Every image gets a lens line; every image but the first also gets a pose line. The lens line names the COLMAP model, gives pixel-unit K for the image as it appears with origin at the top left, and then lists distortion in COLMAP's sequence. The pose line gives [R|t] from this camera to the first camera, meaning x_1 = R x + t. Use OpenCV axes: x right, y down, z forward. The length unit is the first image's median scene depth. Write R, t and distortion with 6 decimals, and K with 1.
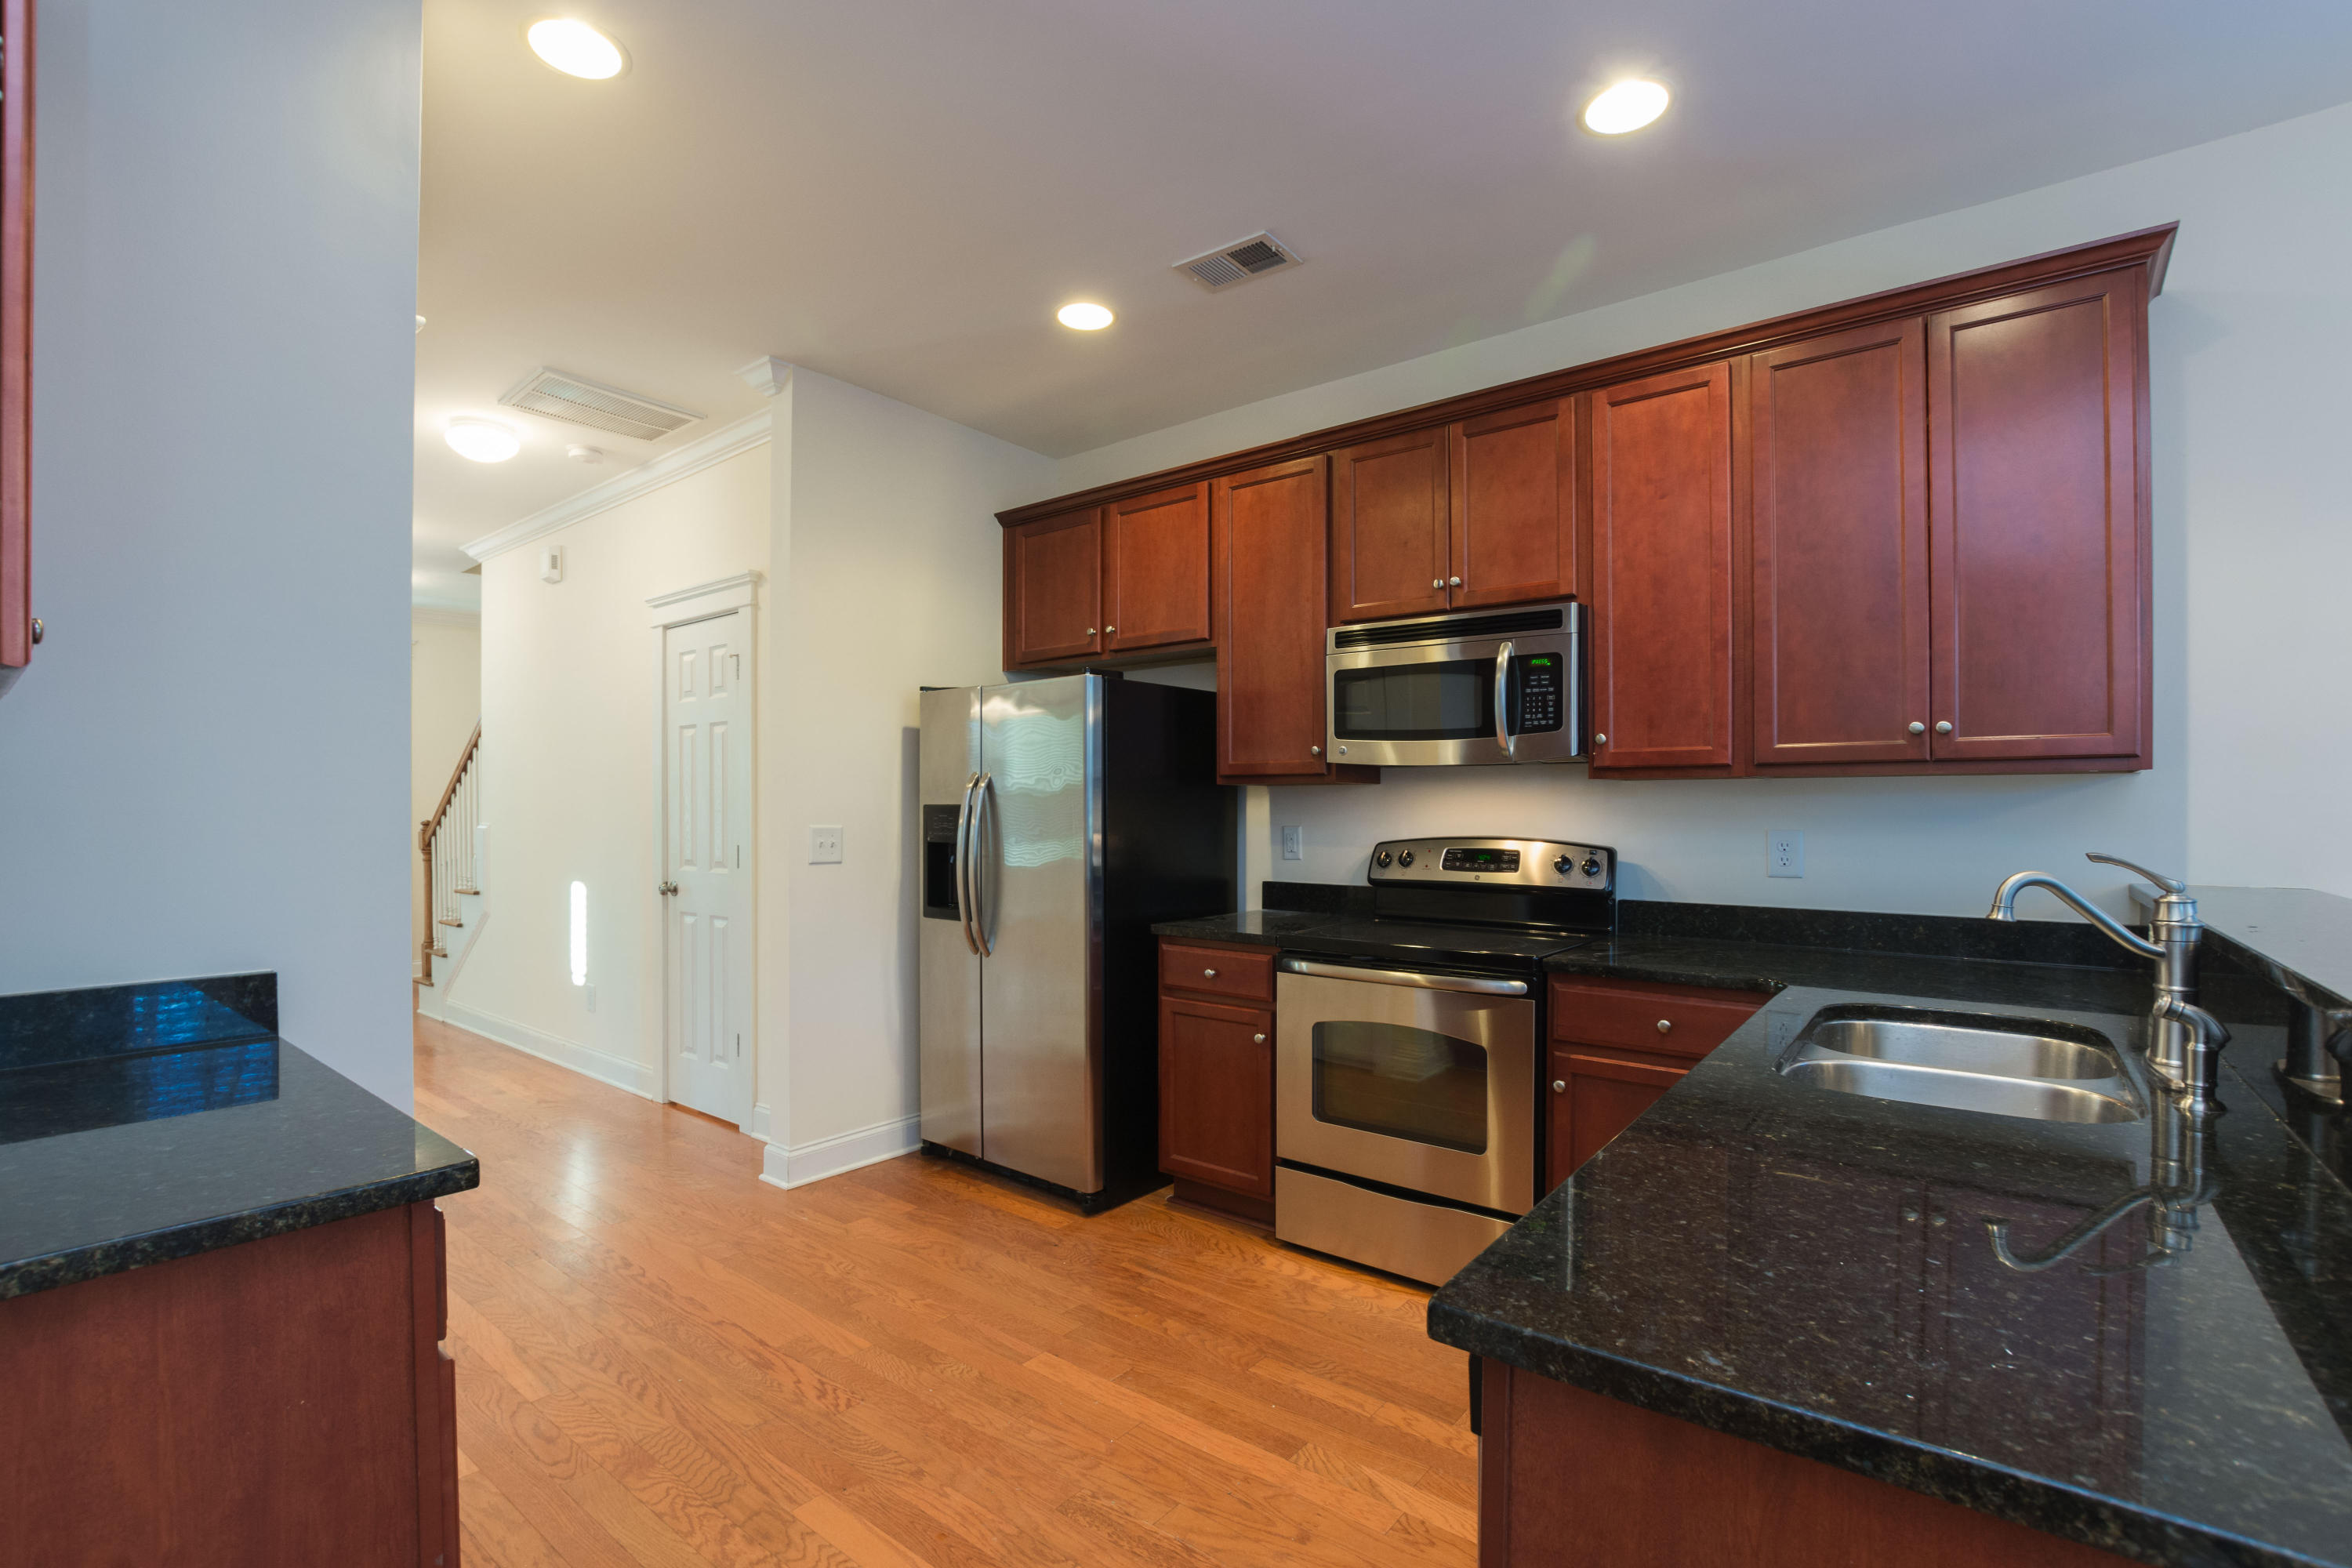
lens RADIAL K [[1061.1, 0, 1192.9], [0, 1061.1, 805.0], [0, 0, 1]] dist [-0.023404, 0.001241]
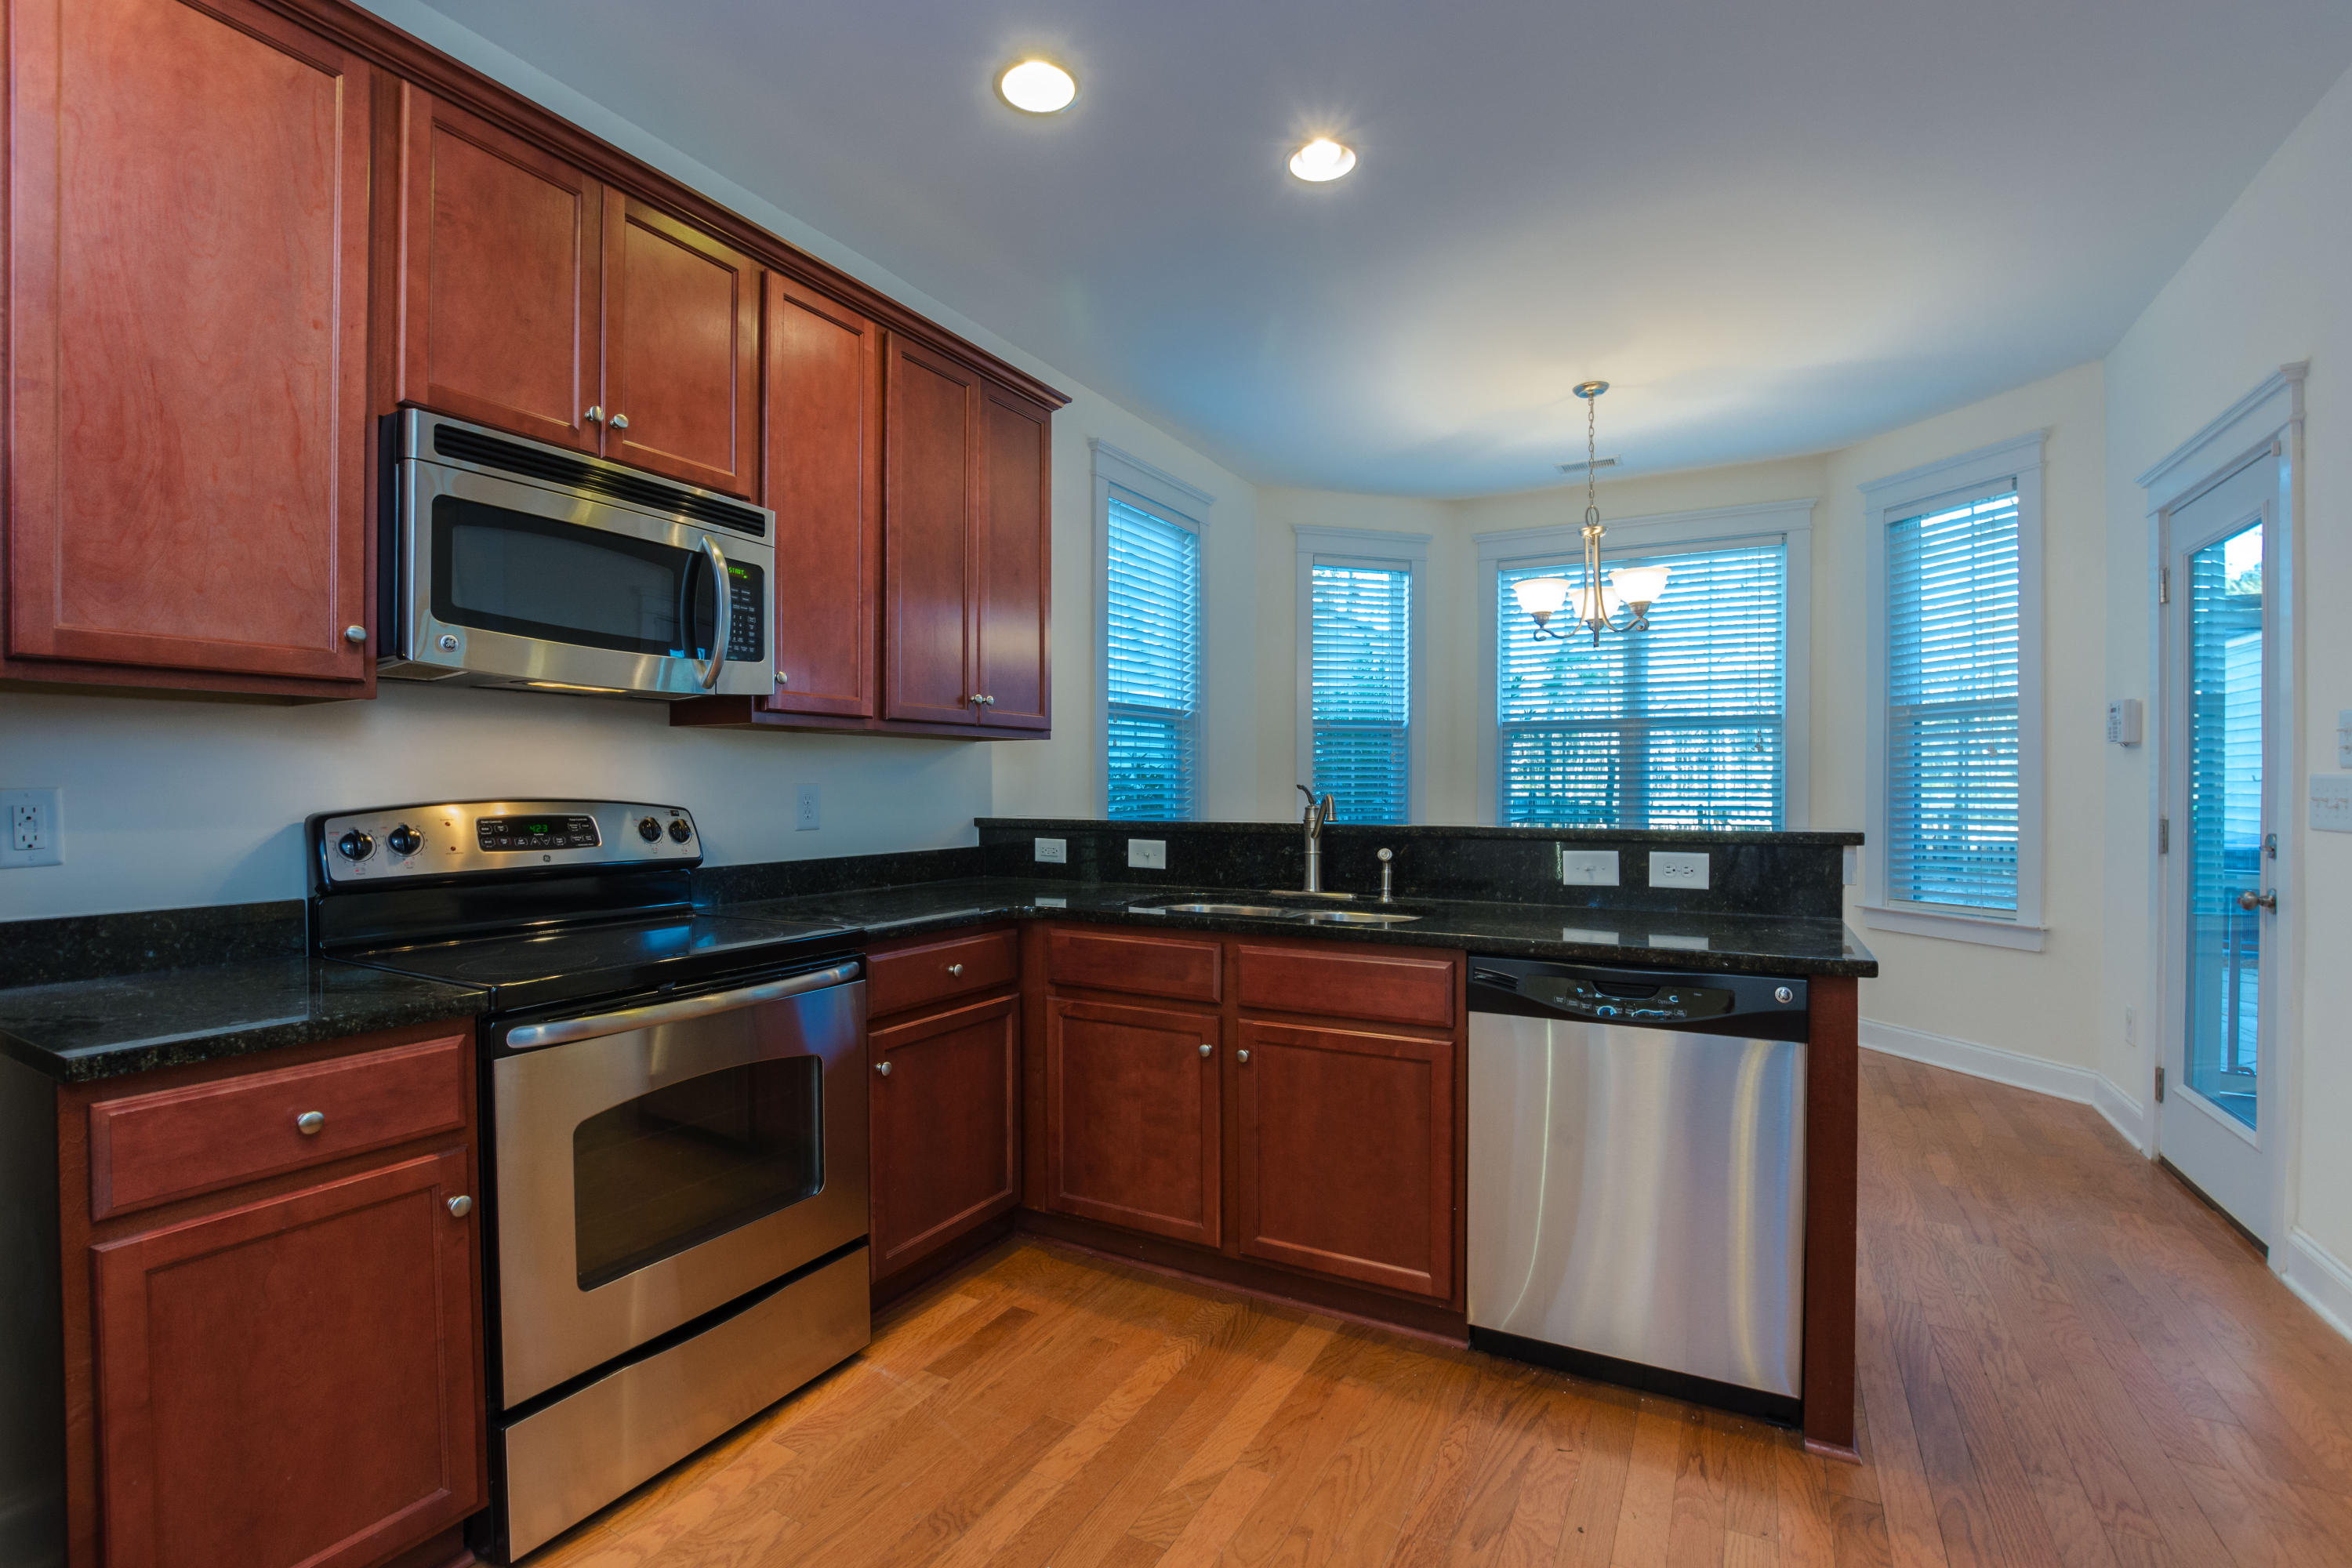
lens RADIAL K [[1061.1, 0, 1179.9], [0, 1061.1, 777.7], [0, 0, 1]] dist [-0.023404, 0.001241]
pose [[-0.149138, 0.004176, 0.988808, -0.473187], [-0.002598, 0.999986, -0.004615, 0.020749], [-0.988813, -0.003257, -0.149125, 0.737899]]
